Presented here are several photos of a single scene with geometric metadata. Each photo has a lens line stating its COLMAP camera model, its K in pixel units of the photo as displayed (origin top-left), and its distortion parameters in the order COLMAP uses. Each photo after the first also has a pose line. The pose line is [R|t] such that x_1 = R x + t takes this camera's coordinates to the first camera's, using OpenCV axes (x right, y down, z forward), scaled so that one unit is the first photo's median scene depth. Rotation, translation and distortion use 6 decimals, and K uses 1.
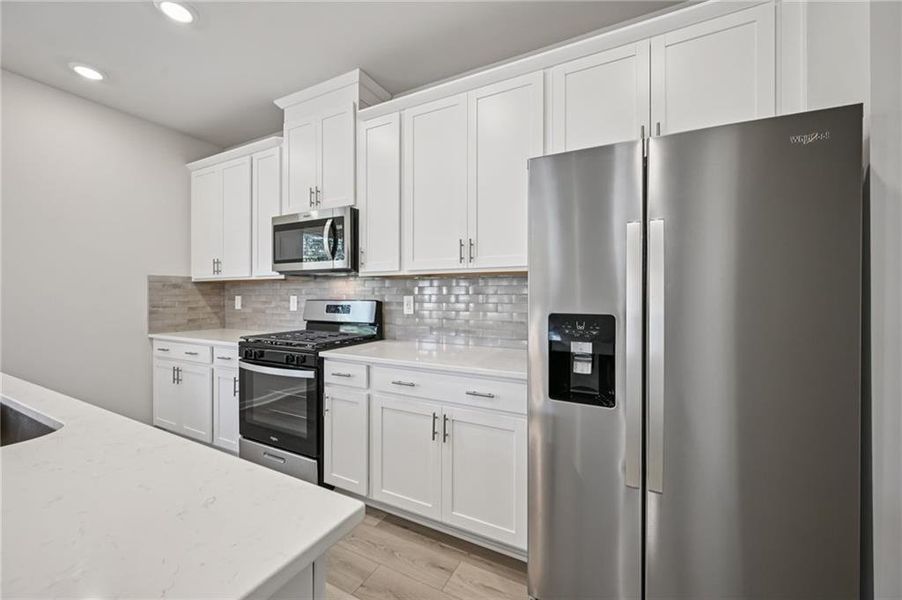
lens RADIAL K [[353.2, 0, 451.4], [0, 353.2, 296.2], [0, 0, 1]] dist [-0.000183, -0.000207]
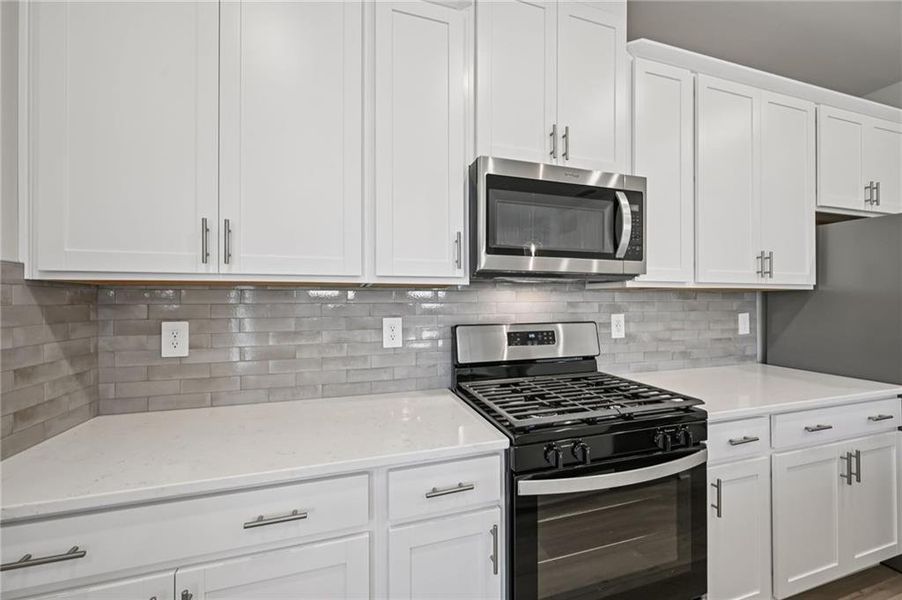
lens RADIAL K [[342.9, 0, 447.1], [0, 342.9, 303.0], [0, 0, 1]] dist [0.001582, 0.000164]
pose [[0.715752, -0.002413, 0.698350, -0.749628], [0.007346, 0.999965, -0.004073, -0.020470], [-0.698316, 0.008046, 0.715745, 0.610641]]
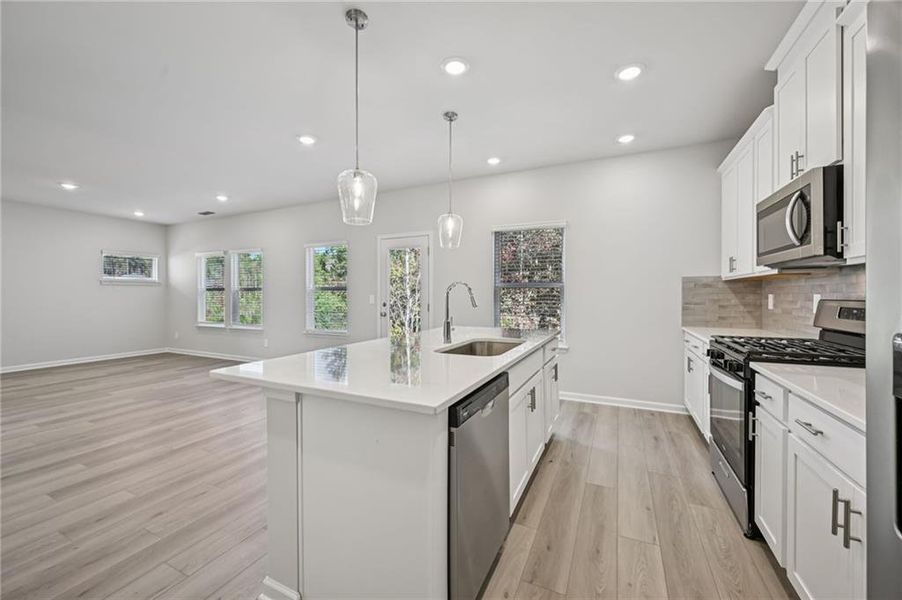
lens RADIAL K [[353.2, 0, 451.4], [0, 353.2, 296.2], [0, 0, 1]] dist [-0.000183, -0.000207]
pose [[0.036340, 0.004014, -0.999331, 0.296723], [0.000213, 0.999992, 0.004025, 0.000188], [0.999339, -0.000359, 0.036339, 0.185031]]
